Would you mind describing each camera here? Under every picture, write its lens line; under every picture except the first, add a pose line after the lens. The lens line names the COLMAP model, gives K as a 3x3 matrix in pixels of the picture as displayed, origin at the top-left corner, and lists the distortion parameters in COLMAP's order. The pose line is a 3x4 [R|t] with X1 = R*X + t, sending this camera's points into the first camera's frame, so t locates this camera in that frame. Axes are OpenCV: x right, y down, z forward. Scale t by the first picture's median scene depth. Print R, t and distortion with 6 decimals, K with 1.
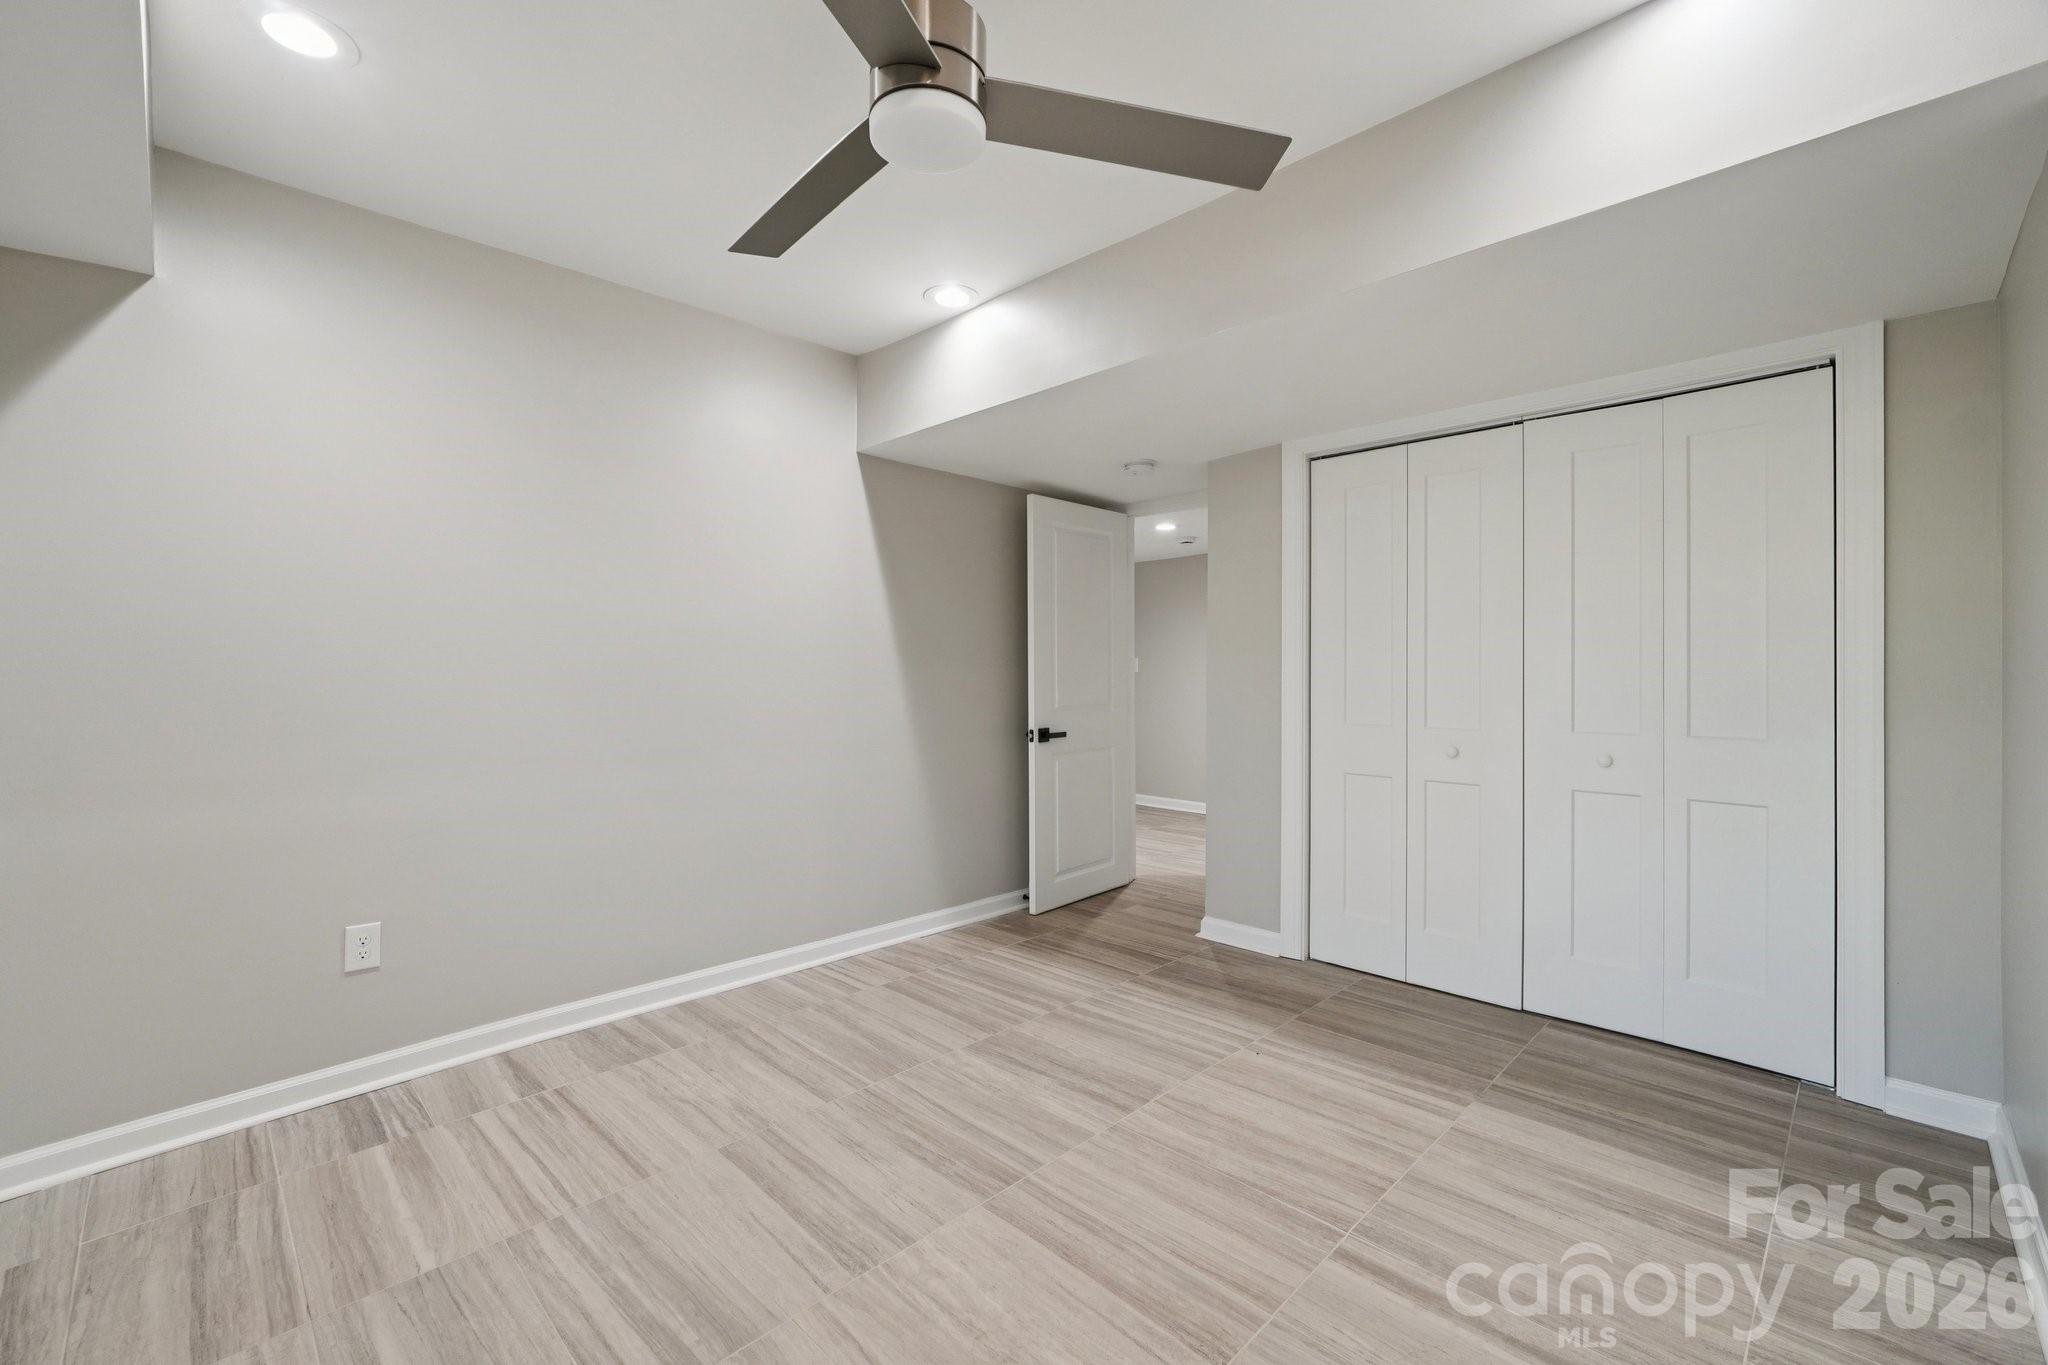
lens RADIAL K [[870.9, 0, 1022.6], [0, 870.9, 674.3], [0, 0, 1]] dist [-0.001354, 0.000279]
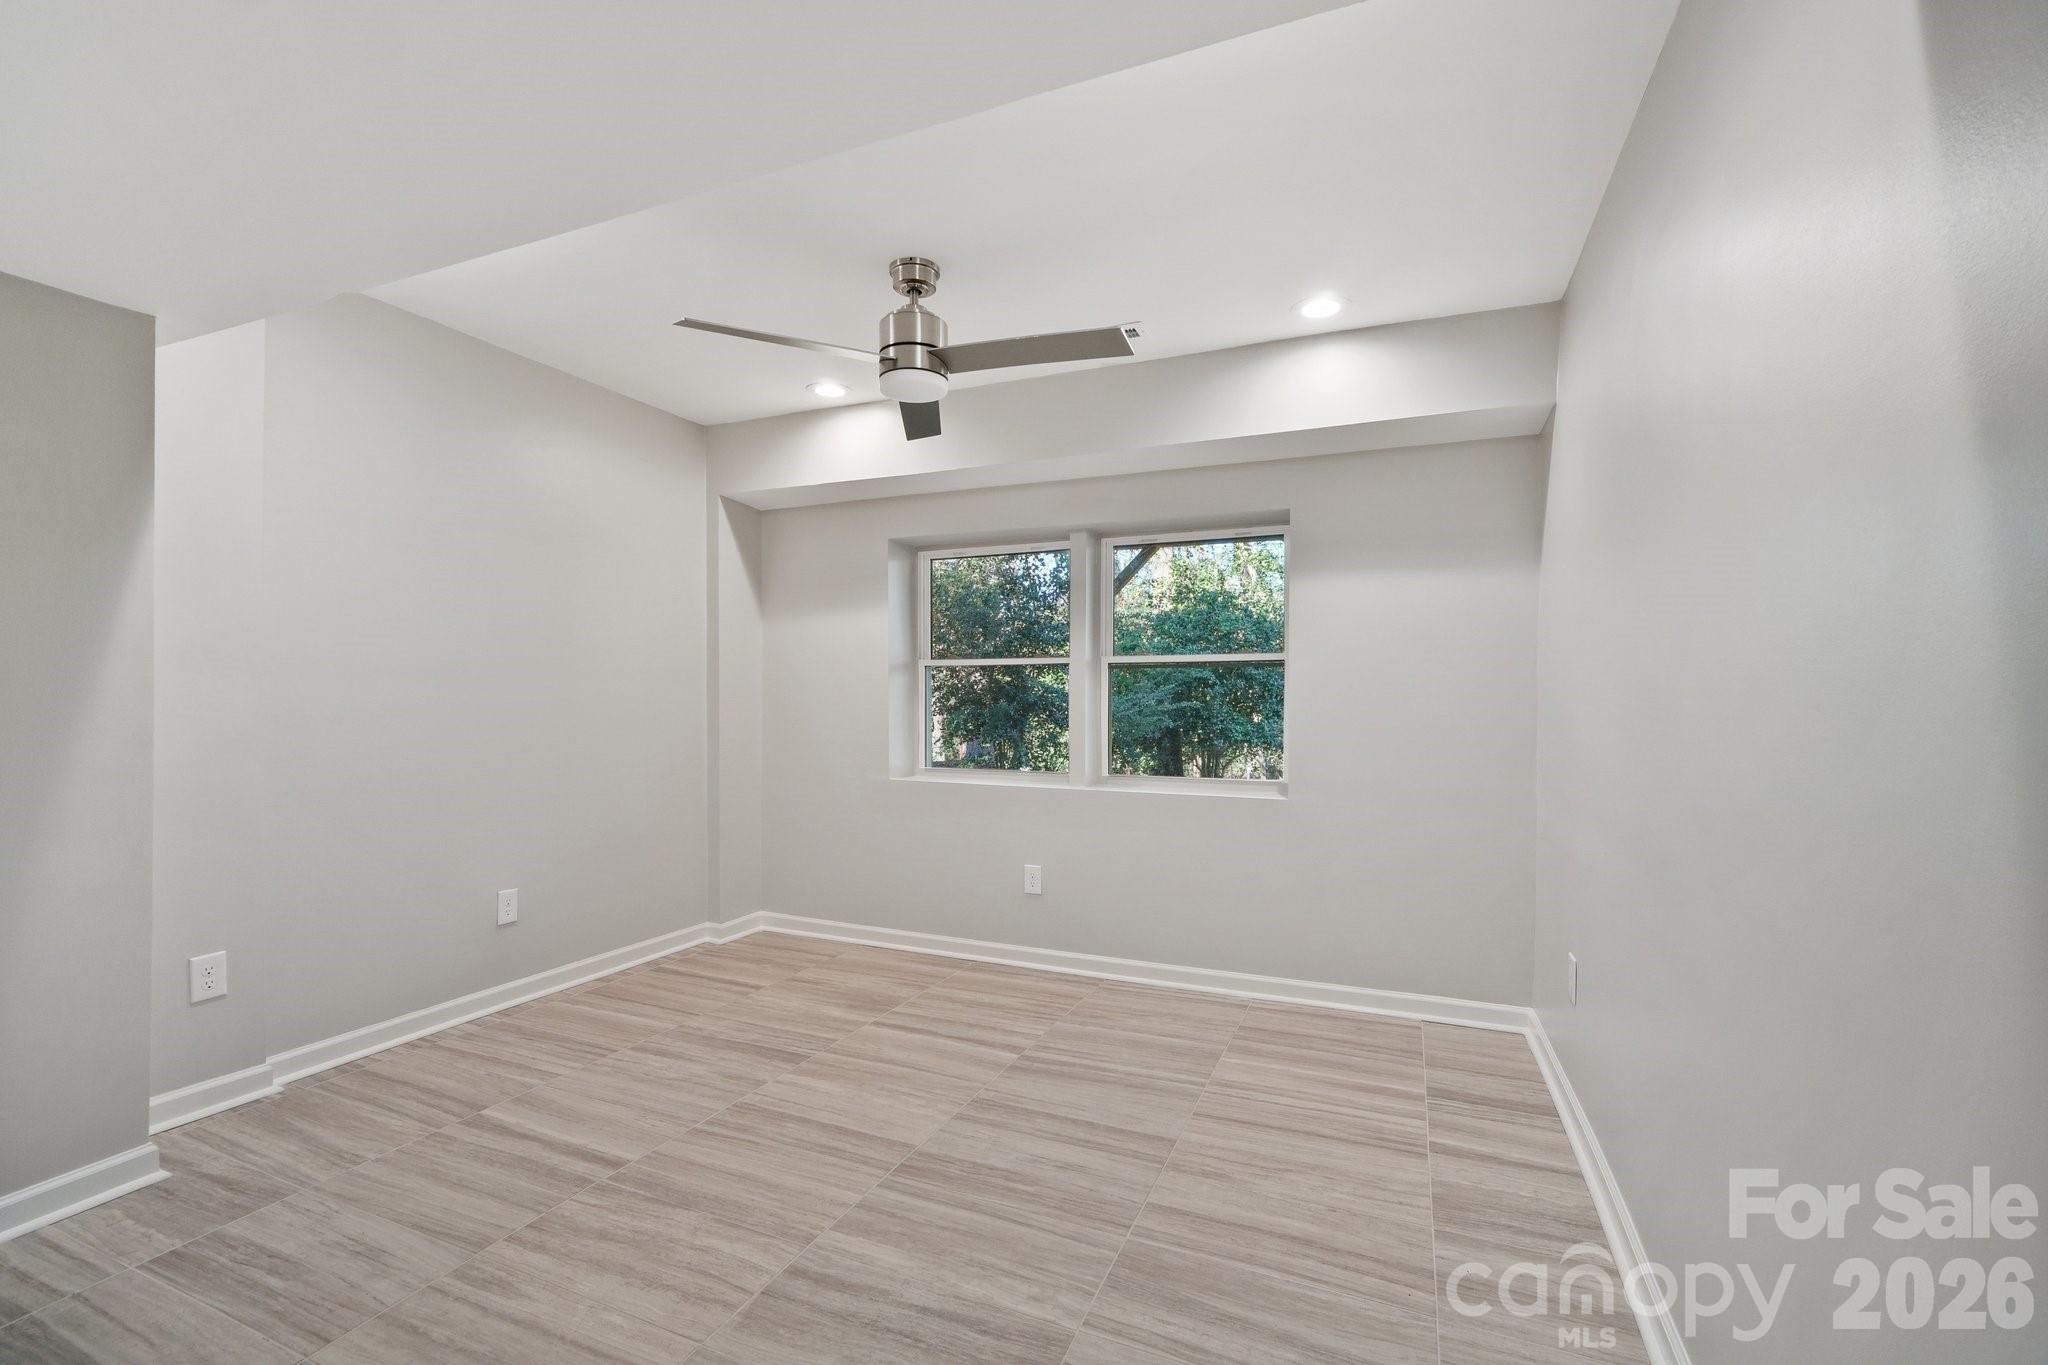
lens RADIAL K [[870.9, 0, 1022.6], [0, 870.9, 674.3], [0, 0, 1]] dist [-0.001354, 0.000279]
pose [[-0.931265, -0.009119, -0.364228, 0.232264], [-0.003331, 0.999858, -0.016515, -0.020861], [0.364327, -0.014167, -0.931164, 1.940724]]
